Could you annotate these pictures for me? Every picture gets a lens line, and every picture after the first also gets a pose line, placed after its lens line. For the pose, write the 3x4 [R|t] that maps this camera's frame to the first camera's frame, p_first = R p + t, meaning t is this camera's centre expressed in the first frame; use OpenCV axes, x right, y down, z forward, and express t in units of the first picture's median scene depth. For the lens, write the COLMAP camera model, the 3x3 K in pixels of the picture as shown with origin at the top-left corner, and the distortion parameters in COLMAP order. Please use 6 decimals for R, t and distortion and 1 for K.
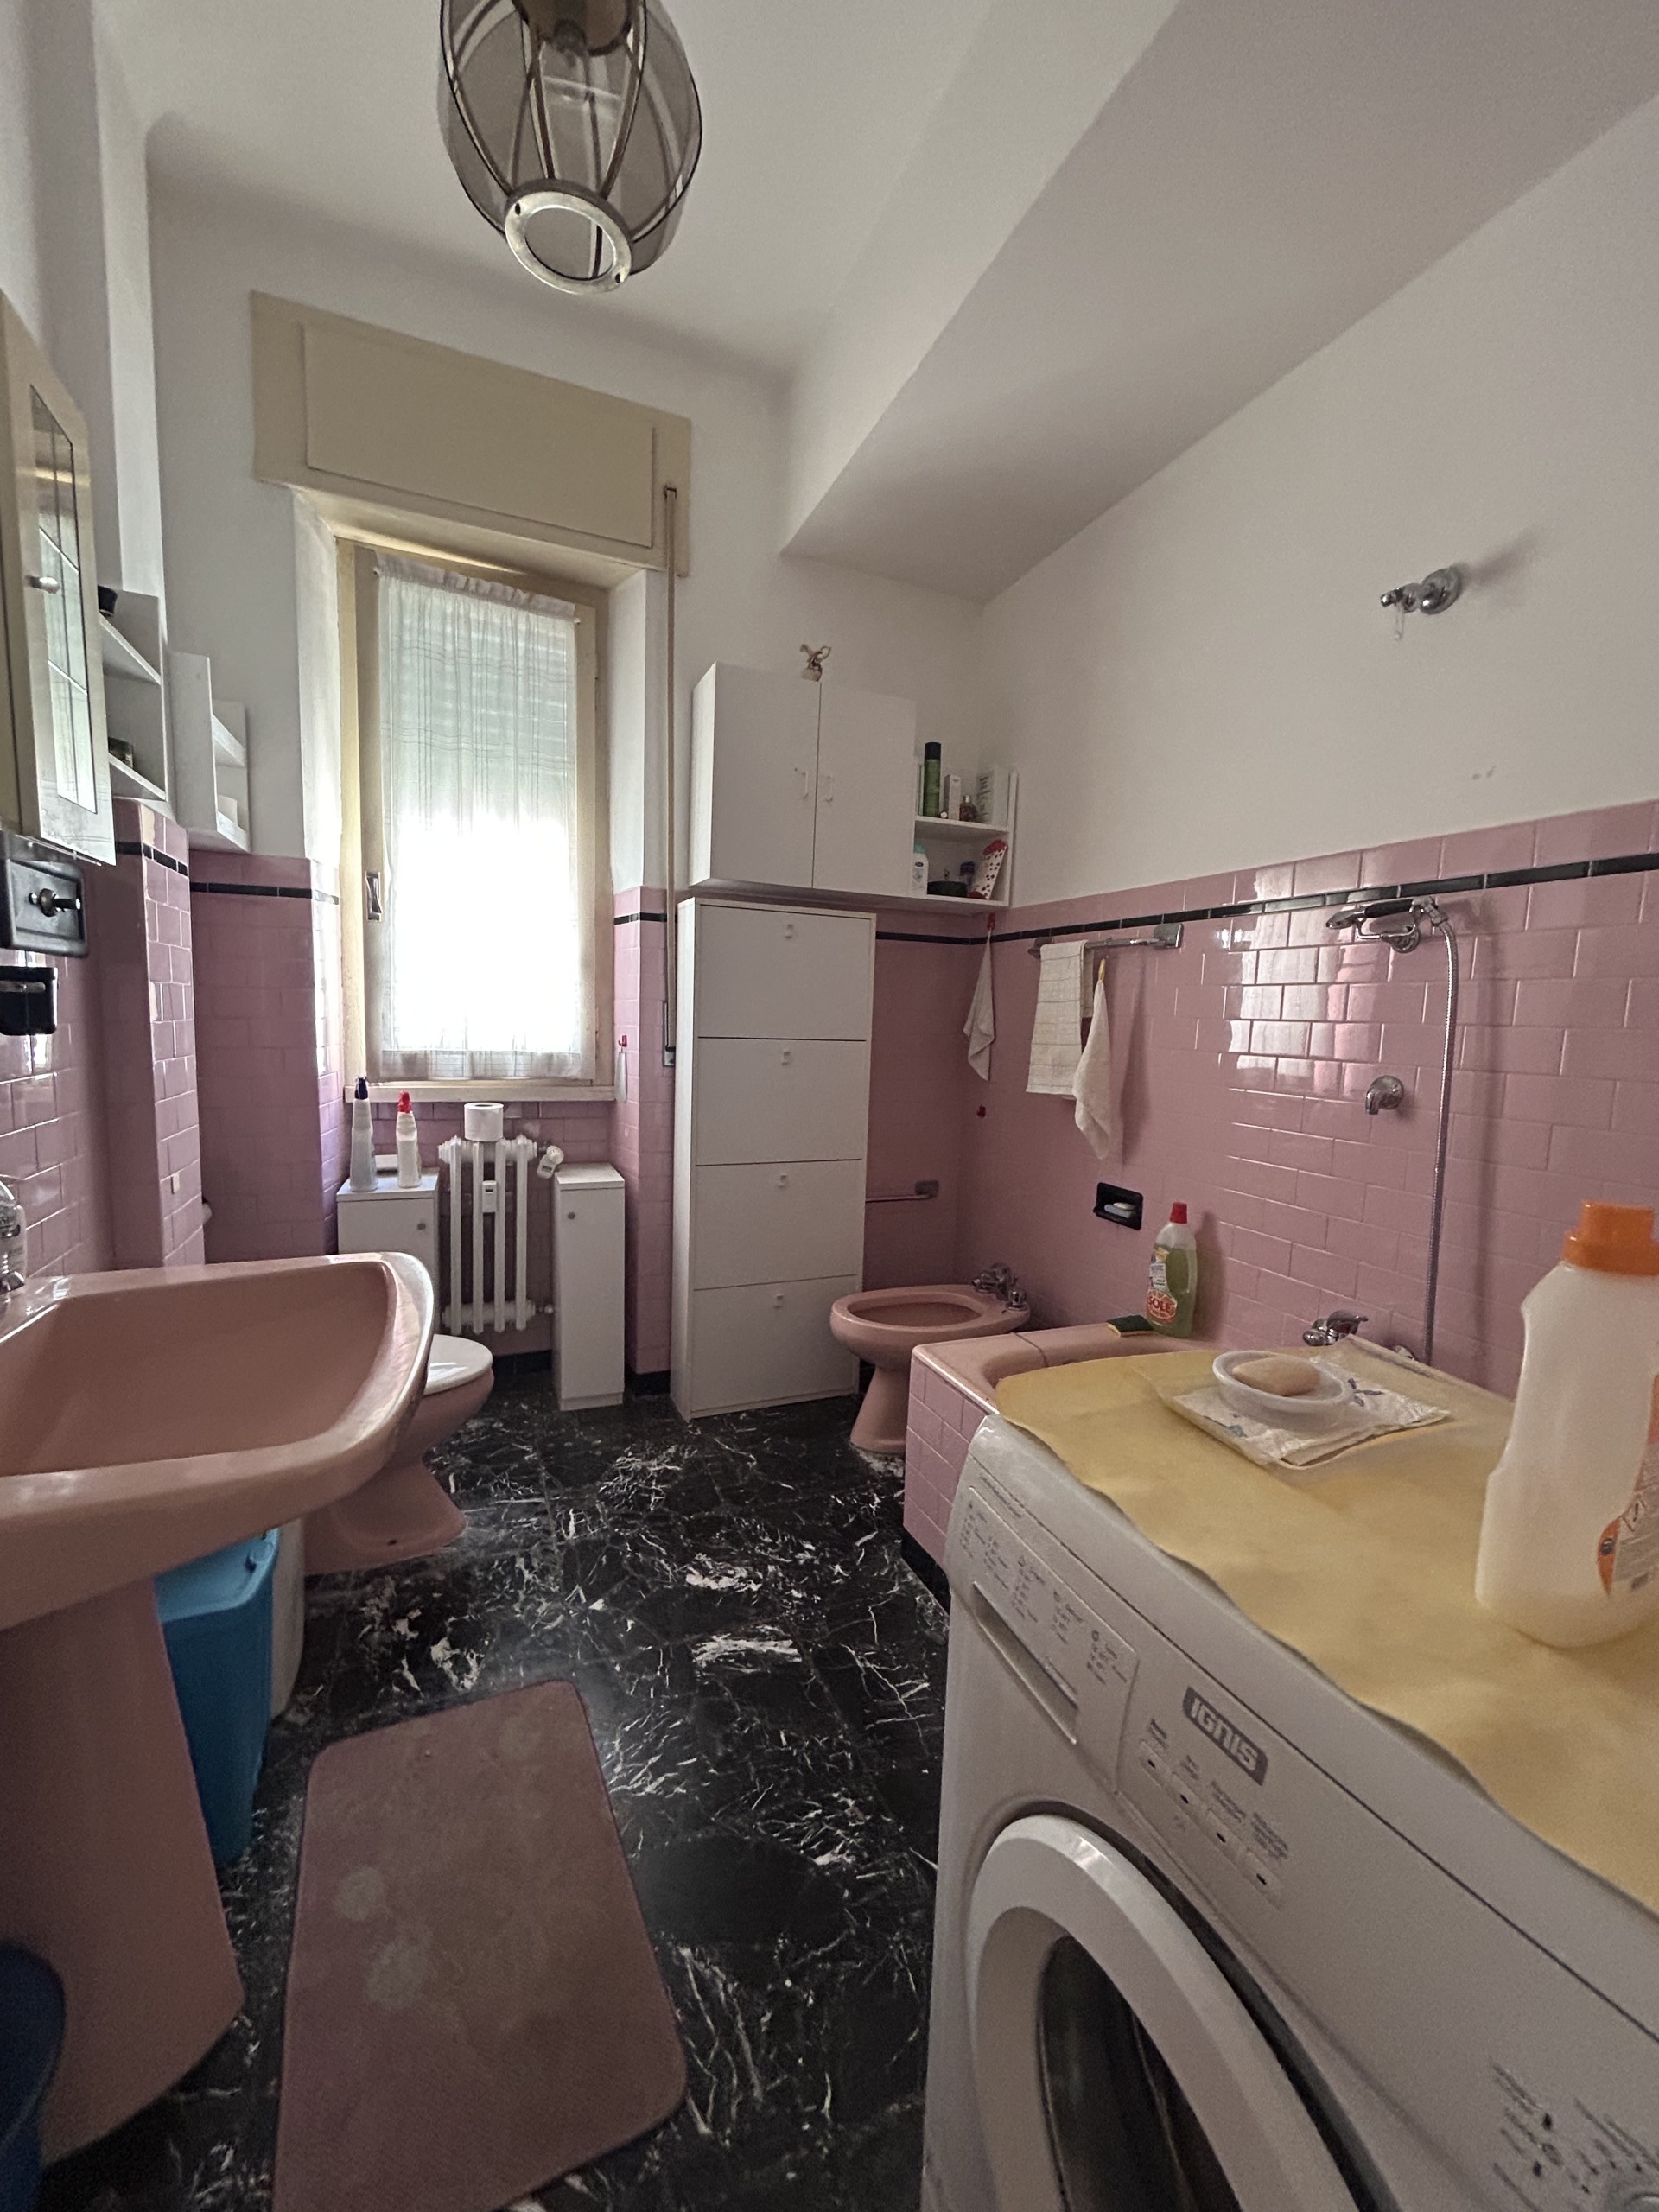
lens RADIAL K [[895.4, 0, 843.5], [0, 895.4, 1096.0], [0, 0, 1]] dist [-0.000368, 0.001020]
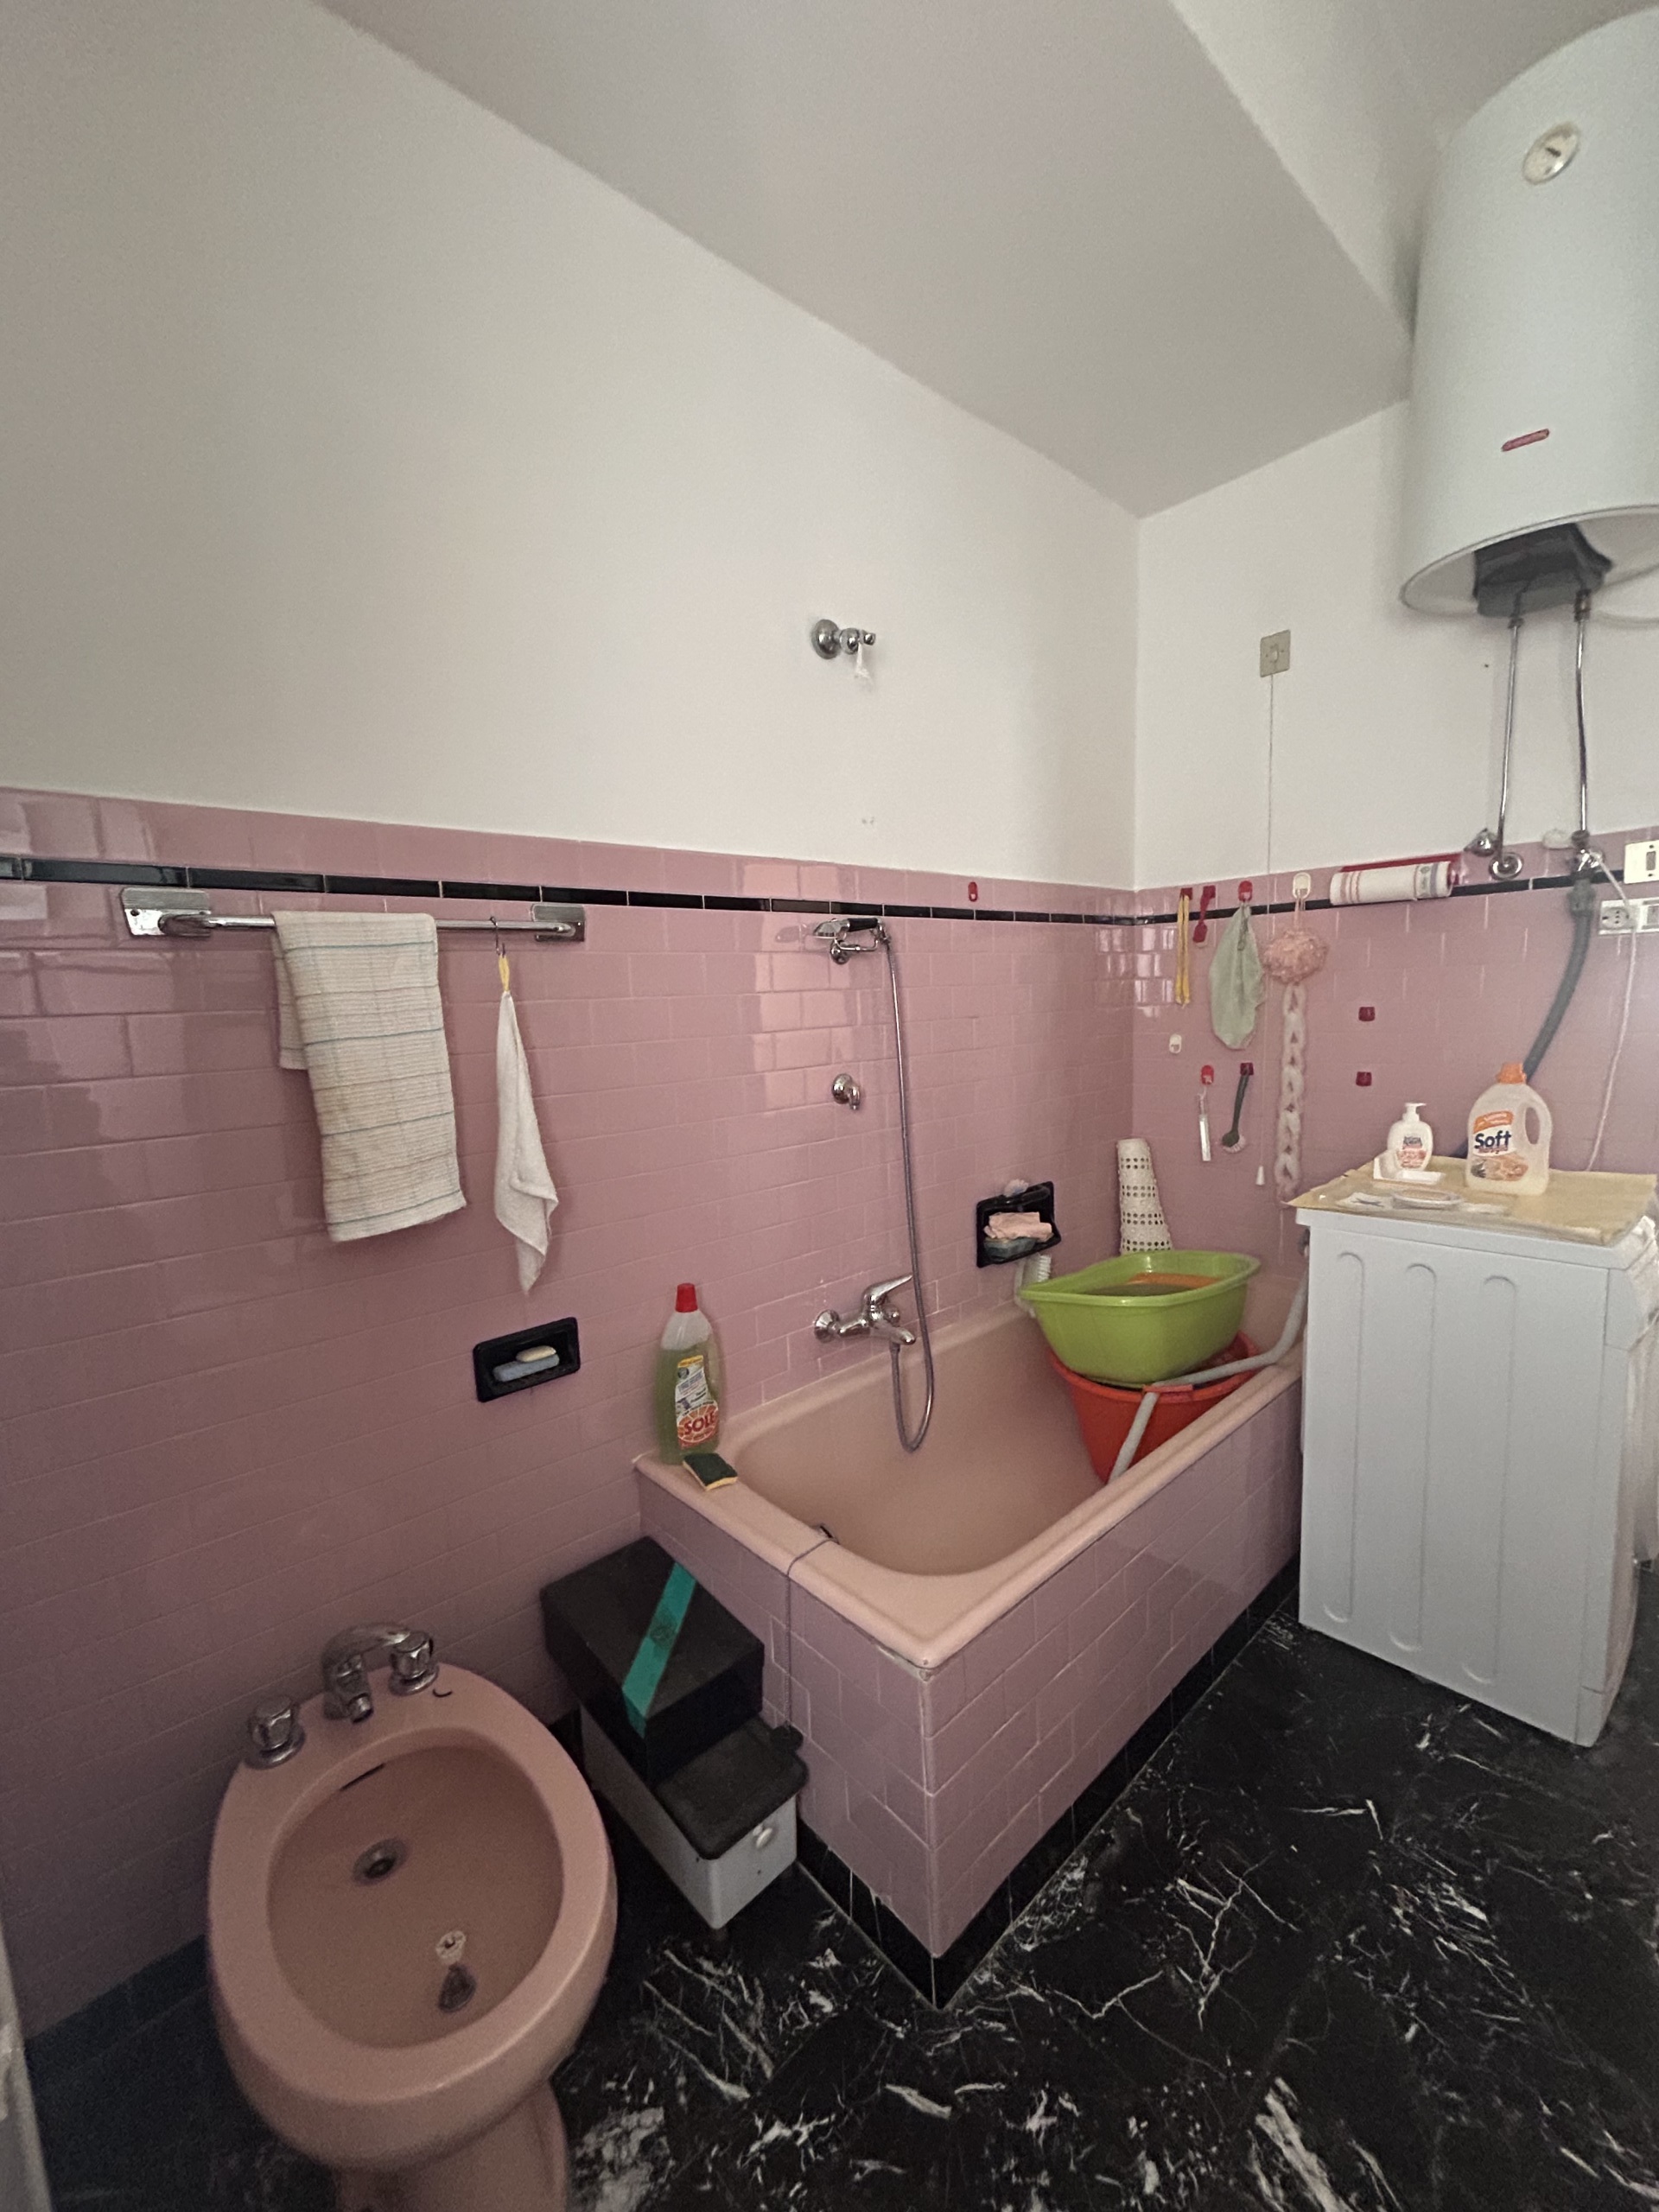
lens RADIAL K [[895.4, 0, 837.0], [0, 895.4, 1112.9], [0, 0, 1]] dist [-0.000368, 0.001020]
pose [[-0.329954, -0.136923, 0.934014, -0.421479], [0.117476, 0.975778, 0.184545, -0.176176], [-0.936659, 0.170615, -0.305877, 1.309243]]
